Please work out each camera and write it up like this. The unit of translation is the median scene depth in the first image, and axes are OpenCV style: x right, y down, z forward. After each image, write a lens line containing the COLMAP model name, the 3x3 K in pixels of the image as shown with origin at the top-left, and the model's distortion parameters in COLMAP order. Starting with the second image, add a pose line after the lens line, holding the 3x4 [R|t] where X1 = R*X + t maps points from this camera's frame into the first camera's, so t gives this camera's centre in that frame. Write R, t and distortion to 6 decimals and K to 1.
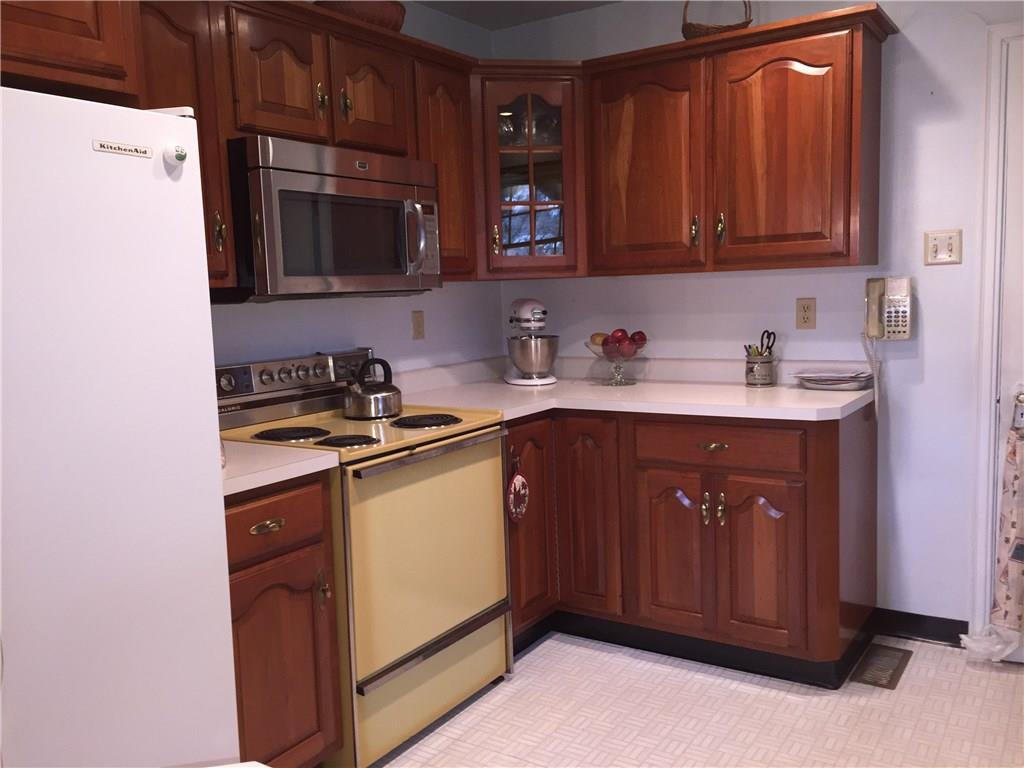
lens RADIAL K [[884.4, 0, 512.0], [0, 884.4, 384.0], [0, 0, 1]] dist [0.058143, -0.009376]
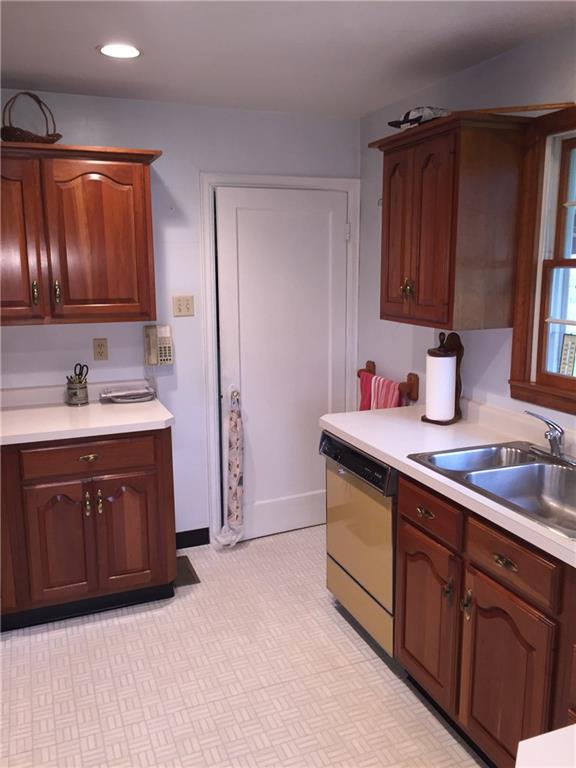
lens RADIAL K [[663.3, 0, 288.0], [0, 663.3, 384.0], [0, 0, 1]] dist [0.058143, -0.009376]
pose [[0.582408, -0.116515, 0.804503, -0.384266], [0.077372, 0.993127, 0.087821, -0.102428], [-0.809206, 0.011099, 0.587420, 0.148488]]
